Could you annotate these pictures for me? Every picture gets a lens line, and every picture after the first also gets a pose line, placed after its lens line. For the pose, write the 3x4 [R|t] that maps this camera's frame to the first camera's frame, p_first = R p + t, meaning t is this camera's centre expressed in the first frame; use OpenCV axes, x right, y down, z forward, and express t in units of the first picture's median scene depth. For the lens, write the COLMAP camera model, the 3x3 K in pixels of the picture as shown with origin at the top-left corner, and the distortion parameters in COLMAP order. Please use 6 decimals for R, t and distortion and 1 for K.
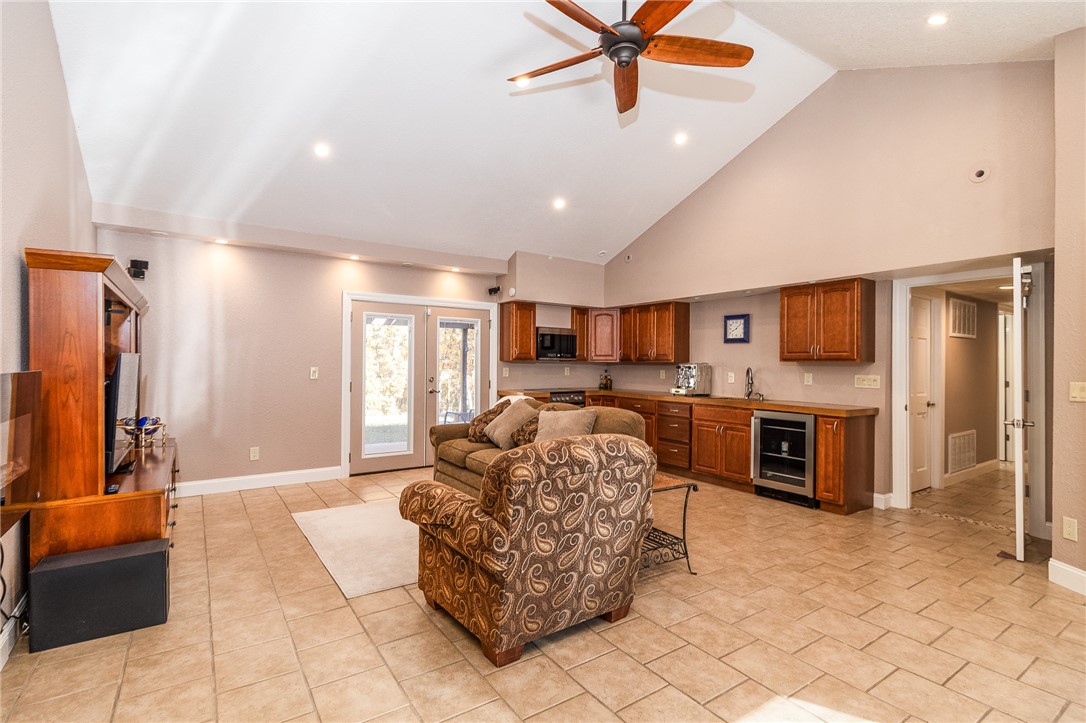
lens RADIAL K [[512.8, 0, 538.6], [0, 512.8, 362.1], [0, 0, 1]] dist [0.005299, 0.000814]
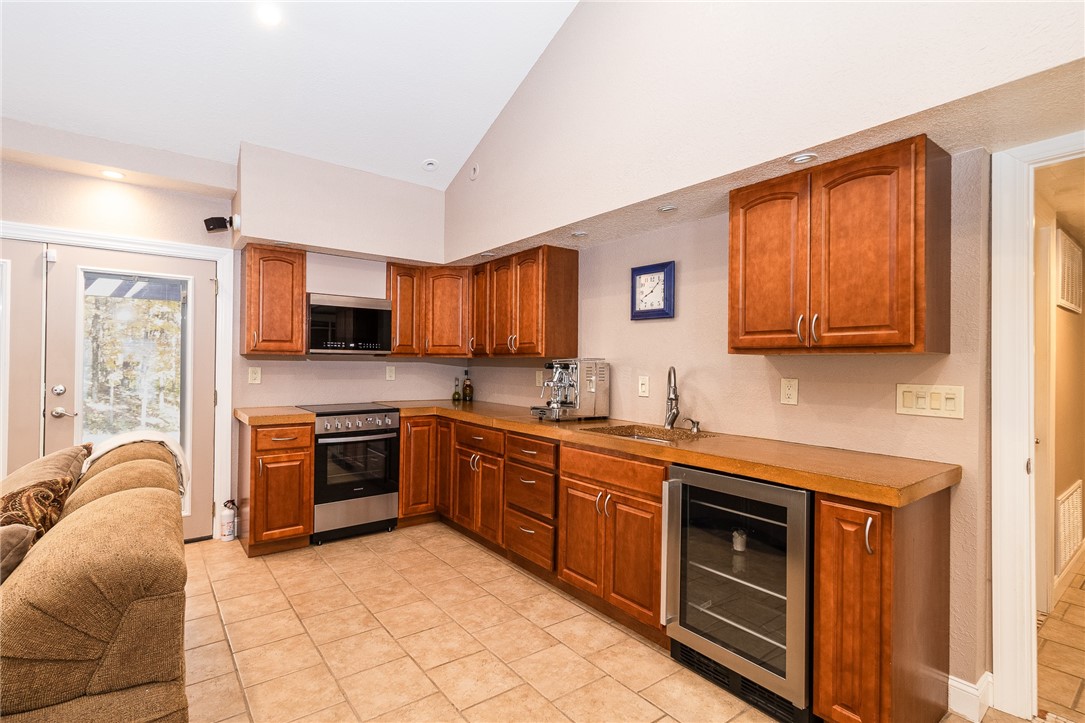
lens RADIAL K [[512.3, 0, 546.0], [0, 512.3, 361.4], [0, 0, 1]] dist [0.005299, 0.000814]
pose [[0.998310, 0.000453, 0.058115, 0.253845], [-0.000423, 1.000000, -0.000539, 0.005563], [-0.058115, 0.000513, 0.998310, 0.500849]]
